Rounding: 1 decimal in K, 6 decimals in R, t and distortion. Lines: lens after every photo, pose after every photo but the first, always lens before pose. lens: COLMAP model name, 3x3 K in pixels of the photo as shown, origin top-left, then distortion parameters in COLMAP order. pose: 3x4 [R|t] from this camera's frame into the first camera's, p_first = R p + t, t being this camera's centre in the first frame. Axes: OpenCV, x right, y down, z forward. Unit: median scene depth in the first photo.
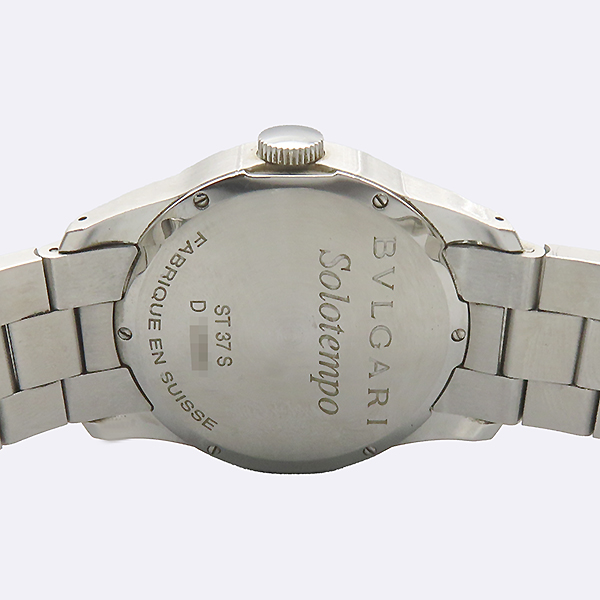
lens RADIAL K [[774.9, 0, 270.4], [0, 774.9, 299.9], [0, 0, 1]] dist [0.006551, -0.012472]
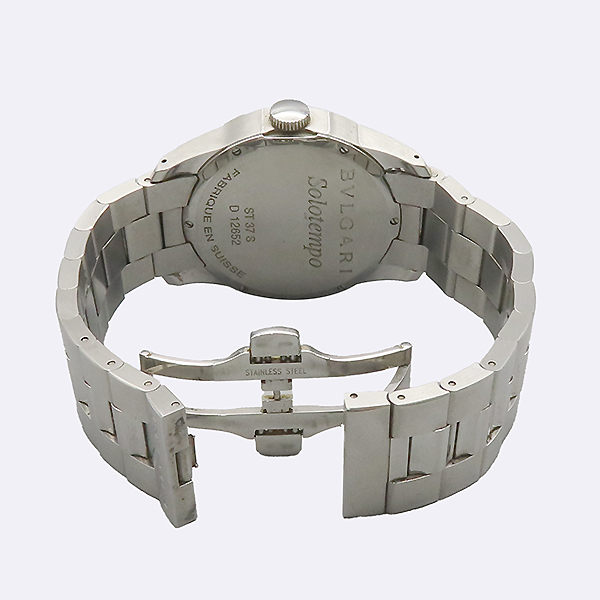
lens RADIAL K [[774.9, 0, 270.4], [0, 774.9, 299.9], [0, 0, 1]] dist [0.006551, -0.012472]
pose [[0.999766, -0.021580, -0.001776, -0.018160], [0.021297, 0.965190, 0.260682, -0.224686], [-0.003911, -0.260659, 0.965423, -0.610473]]
